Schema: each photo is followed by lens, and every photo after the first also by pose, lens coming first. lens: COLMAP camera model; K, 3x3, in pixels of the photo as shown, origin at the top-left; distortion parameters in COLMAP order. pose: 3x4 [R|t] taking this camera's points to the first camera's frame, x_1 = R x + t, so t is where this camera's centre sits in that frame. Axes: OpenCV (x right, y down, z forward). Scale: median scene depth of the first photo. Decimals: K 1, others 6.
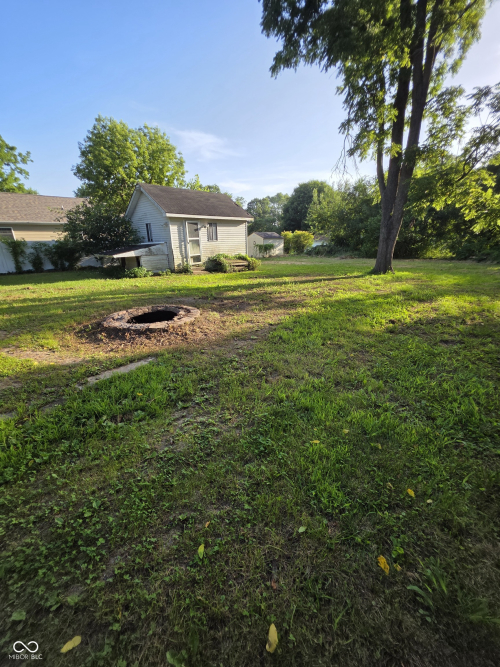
lens RADIAL K [[266.5, 0, 251.2], [0, 266.5, 332.9], [0, 0, 1]] dist [0.001865, -0.000246]
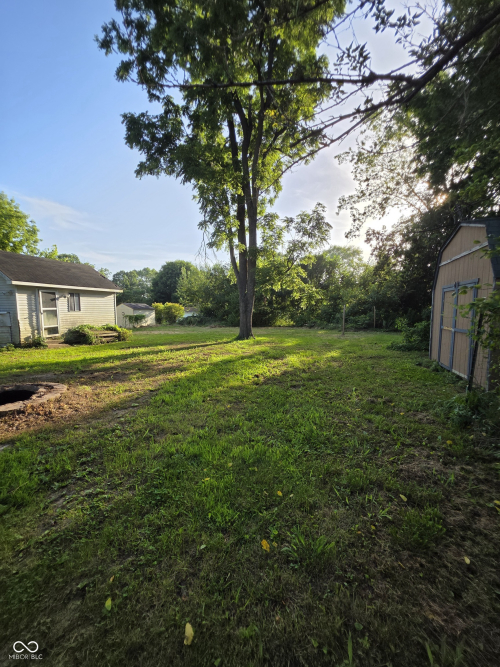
lens RADIAL K [[266.5, 0, 250.7], [0, 266.5, 335.8], [0, 0, 1]] dist [0.001865, -0.000246]
pose [[0.895178, -0.031836, 0.444570, -0.032505], [0.137874, 0.968303, -0.208280, 0.030074], [-0.423847, 0.247743, 0.871193, -0.097540]]
